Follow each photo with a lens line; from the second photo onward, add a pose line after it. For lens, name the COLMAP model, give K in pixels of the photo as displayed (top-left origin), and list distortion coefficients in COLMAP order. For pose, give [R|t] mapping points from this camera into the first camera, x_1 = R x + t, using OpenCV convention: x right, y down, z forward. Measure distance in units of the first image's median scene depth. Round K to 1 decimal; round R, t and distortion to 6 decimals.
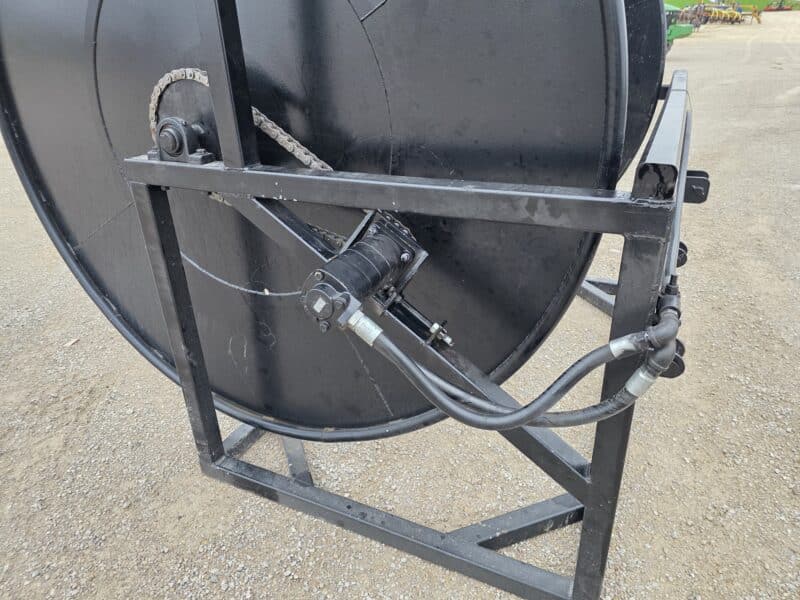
lens RADIAL K [[540.4, 0, 400.5], [0, 540.4, 296.5], [0, 0, 1]] dist [0.052122, -0.051444]
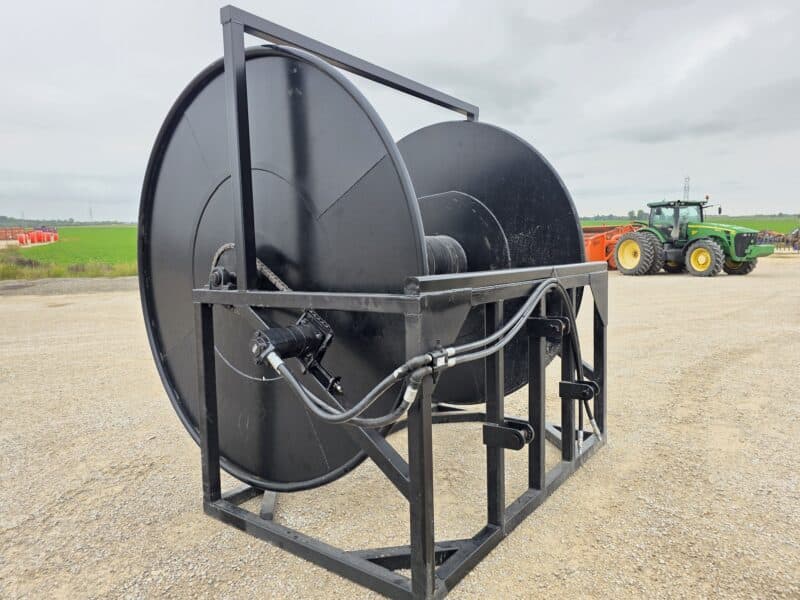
lens RADIAL K [[540.4, 0, 395.1], [0, 540.4, 302.1], [0, 0, 1]] dist [0.052122, -0.051444]
pose [[0.978983, 0.028681, -0.201913, 0.525319], [-0.097823, 0.934770, -0.341520, 0.344340], [0.178947, 0.354094, 0.917930, -0.525610]]
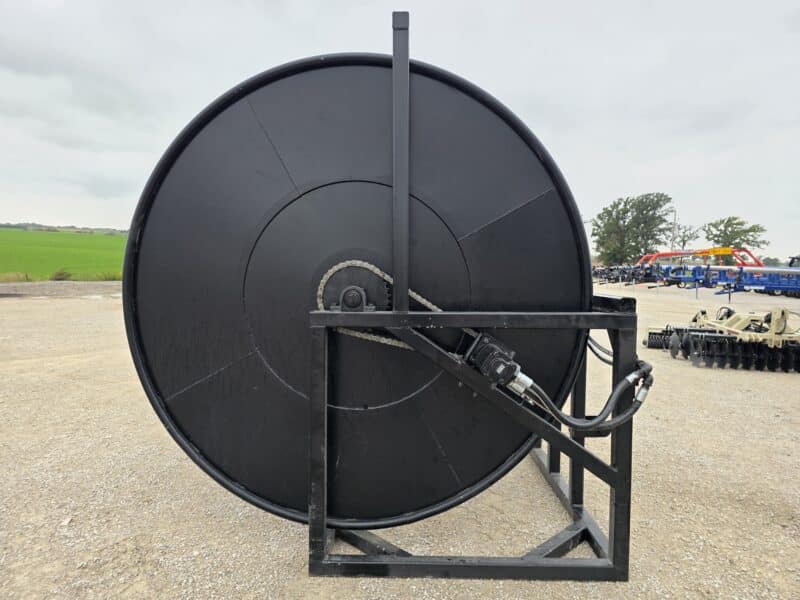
lens RADIAL K [[540.4, 0, 403.4], [0, 540.4, 304.4], [0, 0, 1]] dist [0.052122, -0.051444]
pose [[0.903354, 0.020280, 0.428415, -0.953950], [0.149301, 0.921537, -0.358439, 0.326837], [-0.402070, 0.387760, 0.829447, -0.390708]]
